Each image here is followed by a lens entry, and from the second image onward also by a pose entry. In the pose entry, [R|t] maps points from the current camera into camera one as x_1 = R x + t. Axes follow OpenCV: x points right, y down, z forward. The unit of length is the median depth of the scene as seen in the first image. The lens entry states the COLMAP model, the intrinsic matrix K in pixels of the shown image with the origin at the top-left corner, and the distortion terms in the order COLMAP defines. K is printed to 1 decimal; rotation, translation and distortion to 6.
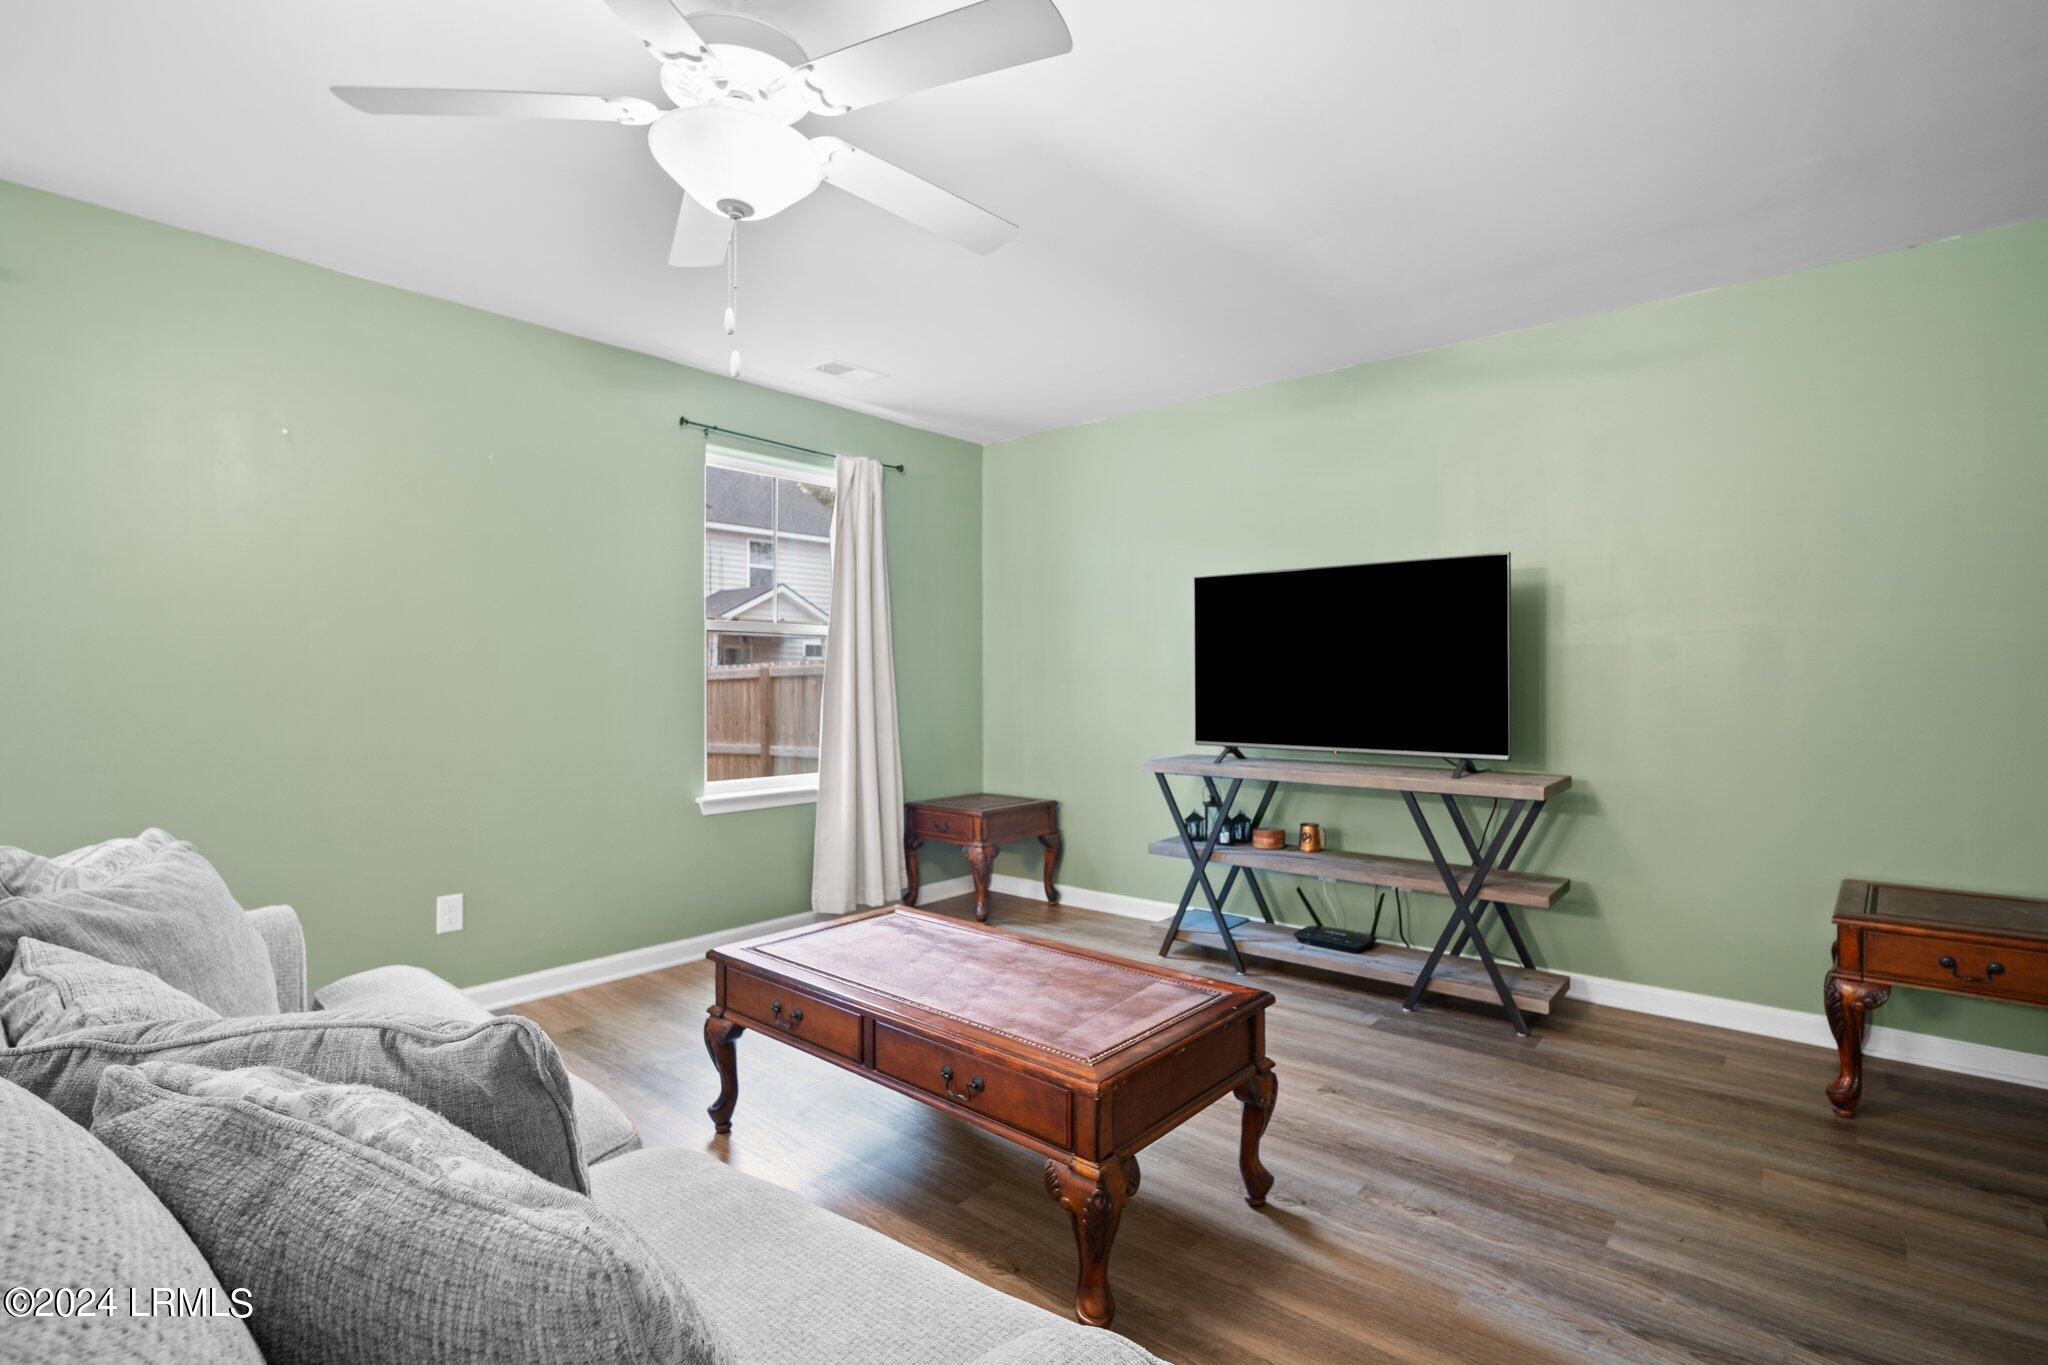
lens RADIAL K [[962.5, 0, 1003.1], [0, 962.5, 686.6], [0, 0, 1]] dist [-0.008982, 0.003738]
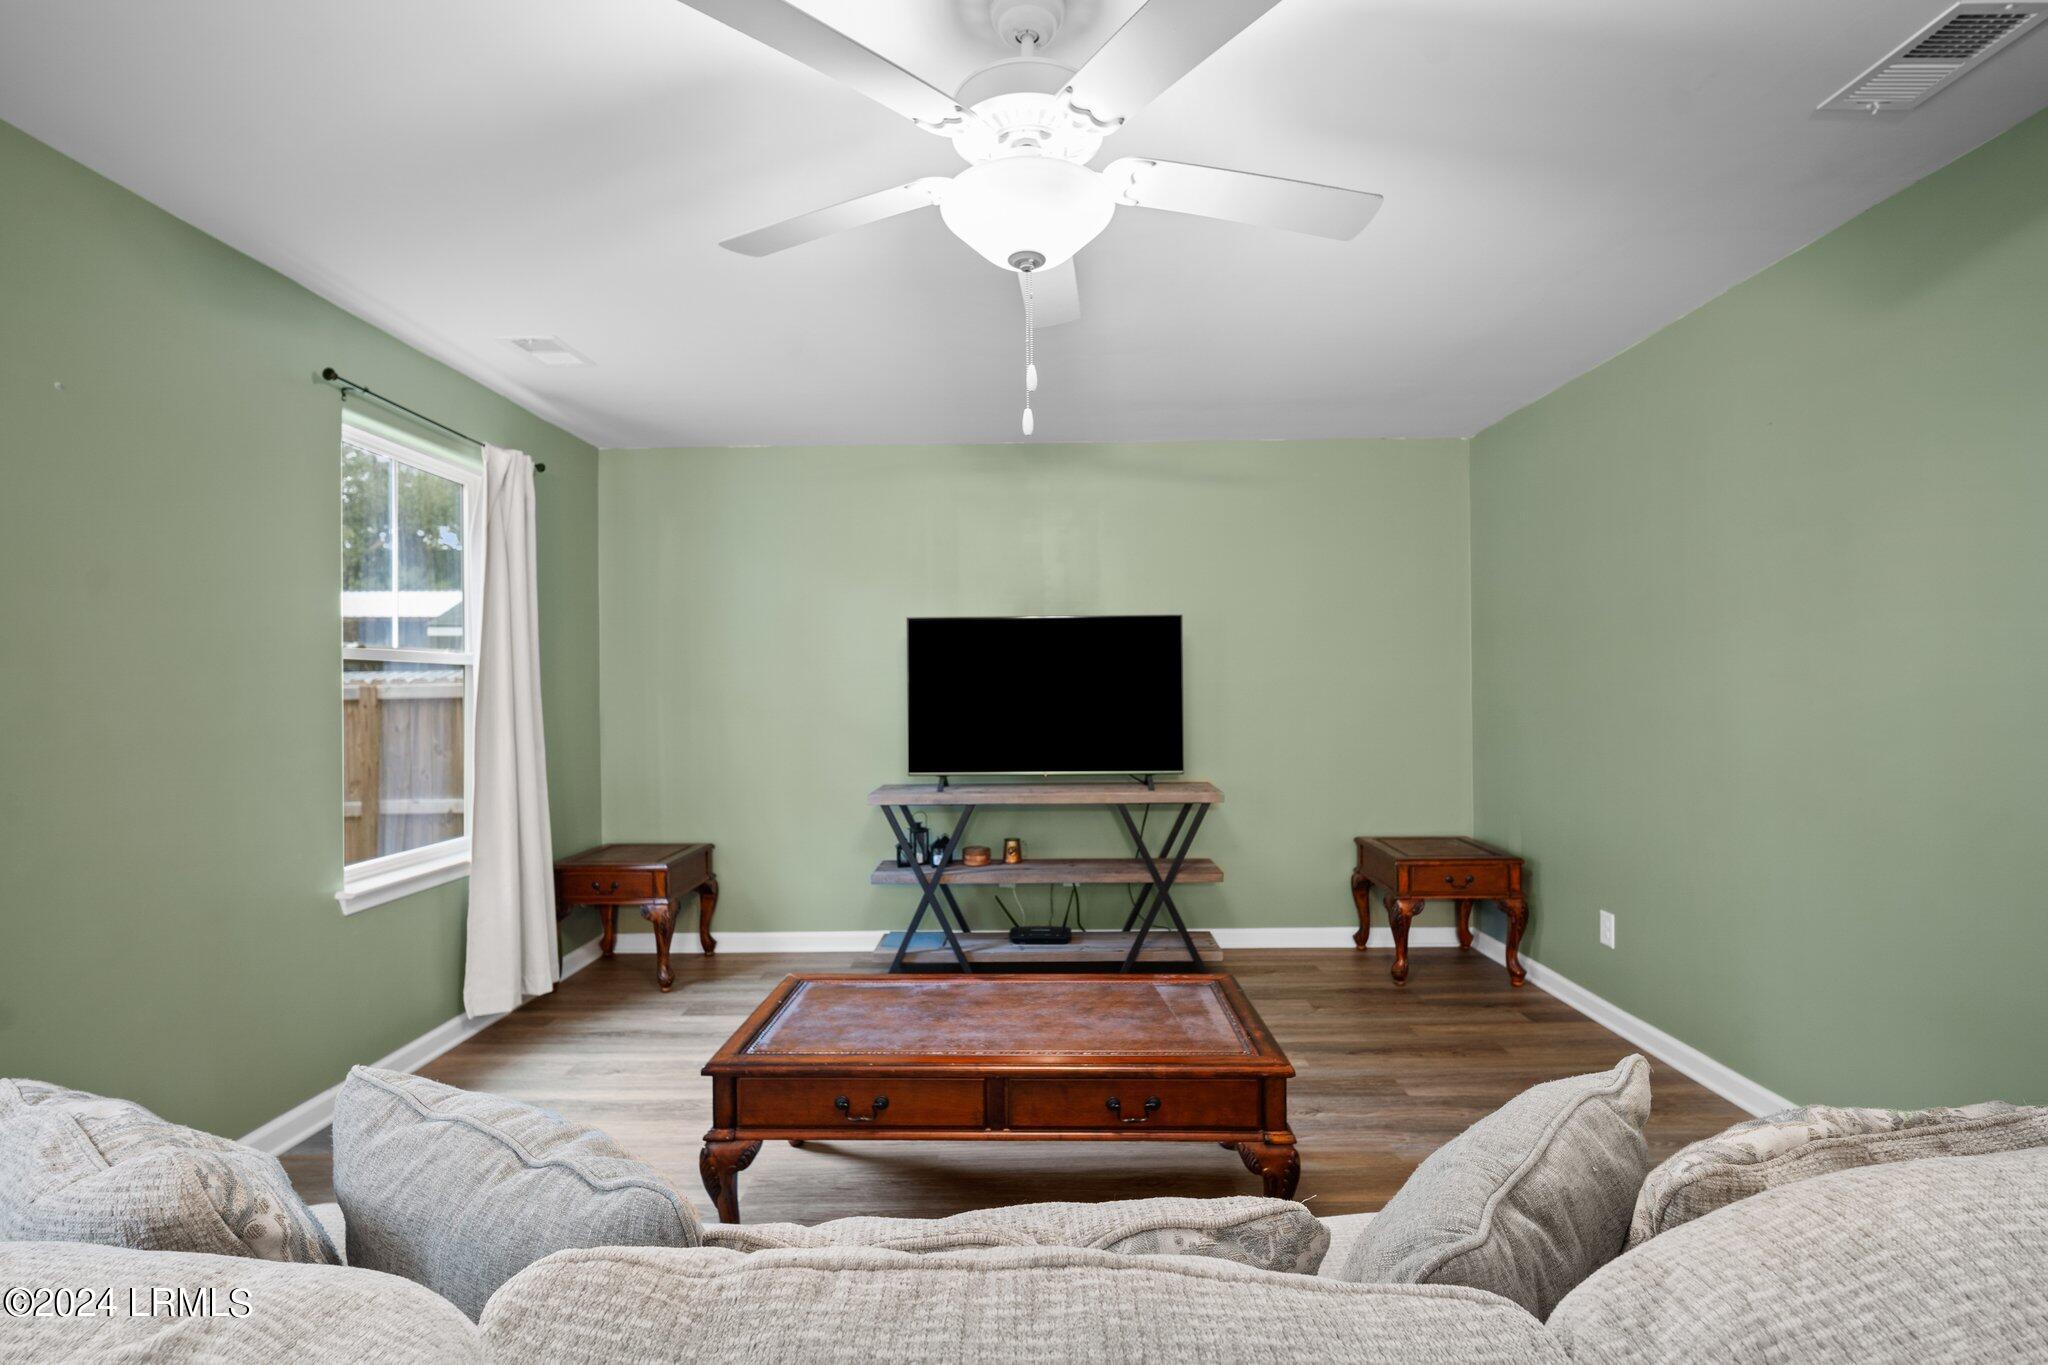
lens RADIAL K [[962.5, 0, 1004.8], [0, 962.5, 694.2], [0, 0, 1]] dist [-0.008982, 0.003738]
pose [[0.765456, -0.010133, 0.643408, -0.429785], [0.013579, 0.999908, -0.000408, -0.029824], [-0.643345, 0.009049, 0.765523, 0.127759]]
